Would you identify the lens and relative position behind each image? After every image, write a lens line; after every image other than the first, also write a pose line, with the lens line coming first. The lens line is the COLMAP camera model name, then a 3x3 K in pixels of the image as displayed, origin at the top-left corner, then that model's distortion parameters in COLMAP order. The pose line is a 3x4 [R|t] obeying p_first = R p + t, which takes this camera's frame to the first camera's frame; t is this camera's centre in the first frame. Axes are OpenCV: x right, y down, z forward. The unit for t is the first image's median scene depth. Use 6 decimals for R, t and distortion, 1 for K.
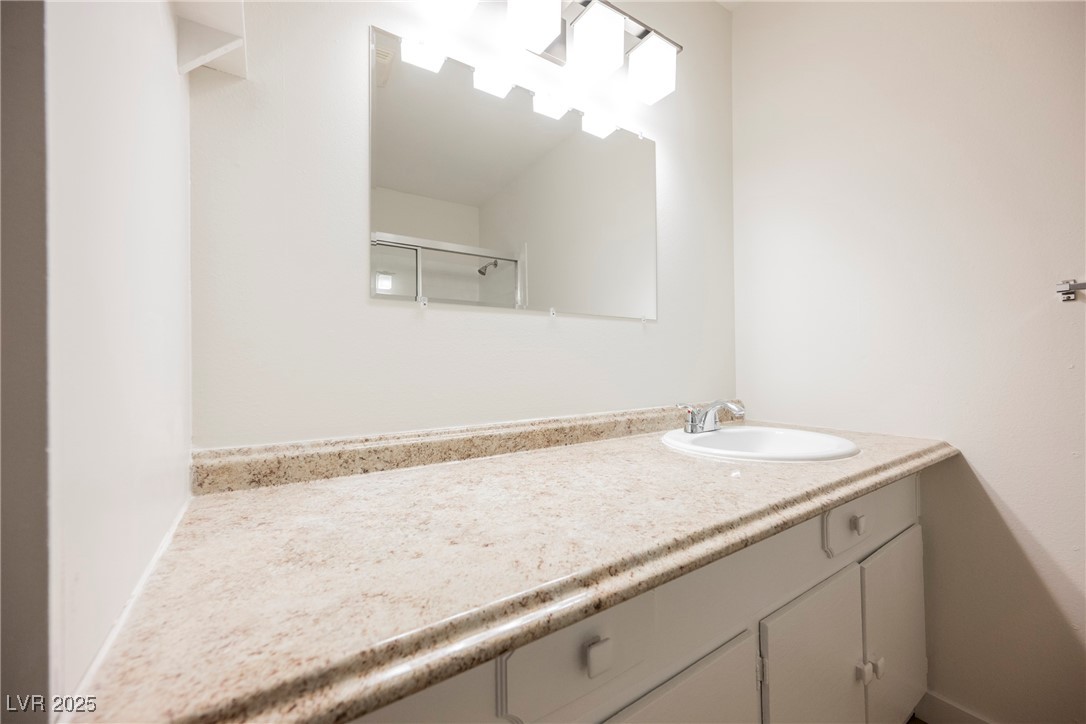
lens RADIAL K [[423.0, 0, 544.5], [0, 423.0, 362.7], [0, 0, 1]] dist [-0.002844, -0.000429]
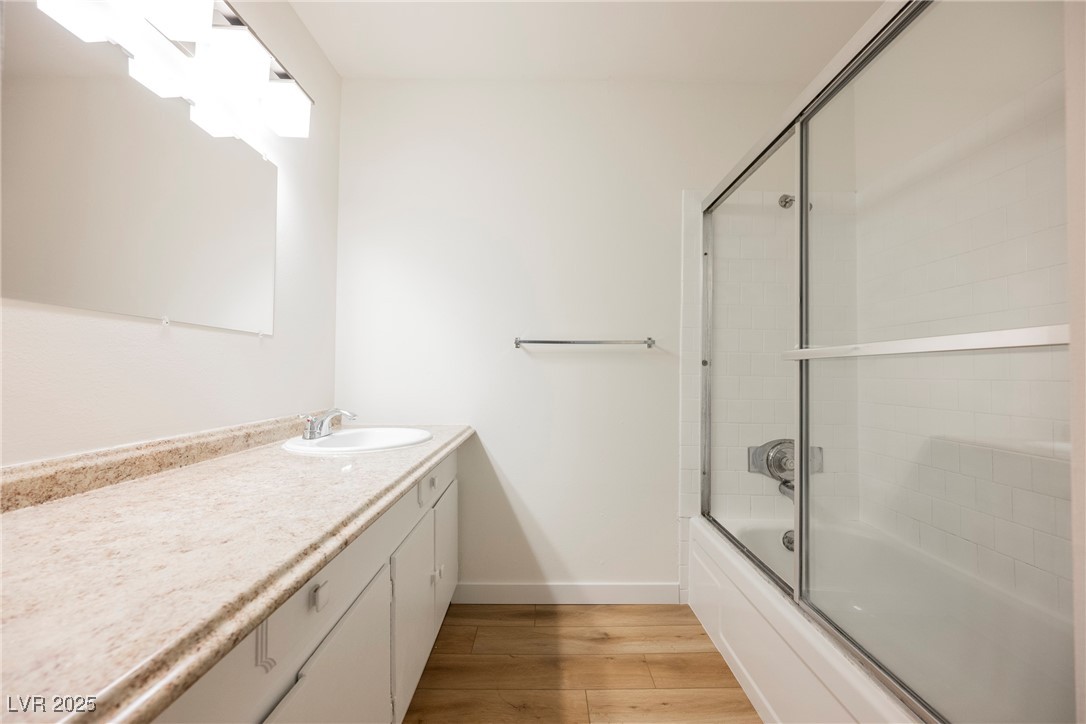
lens RADIAL K [[423.0, 0, 548.1], [0, 423.0, 365.3], [0, 0, 1]] dist [-0.002844, -0.000429]
pose [[0.541915, 0.028234, 0.839959, -0.323710], [-0.016149, 0.999601, -0.023181, -0.019619], [-0.840278, -0.001003, 0.542154, -0.185676]]
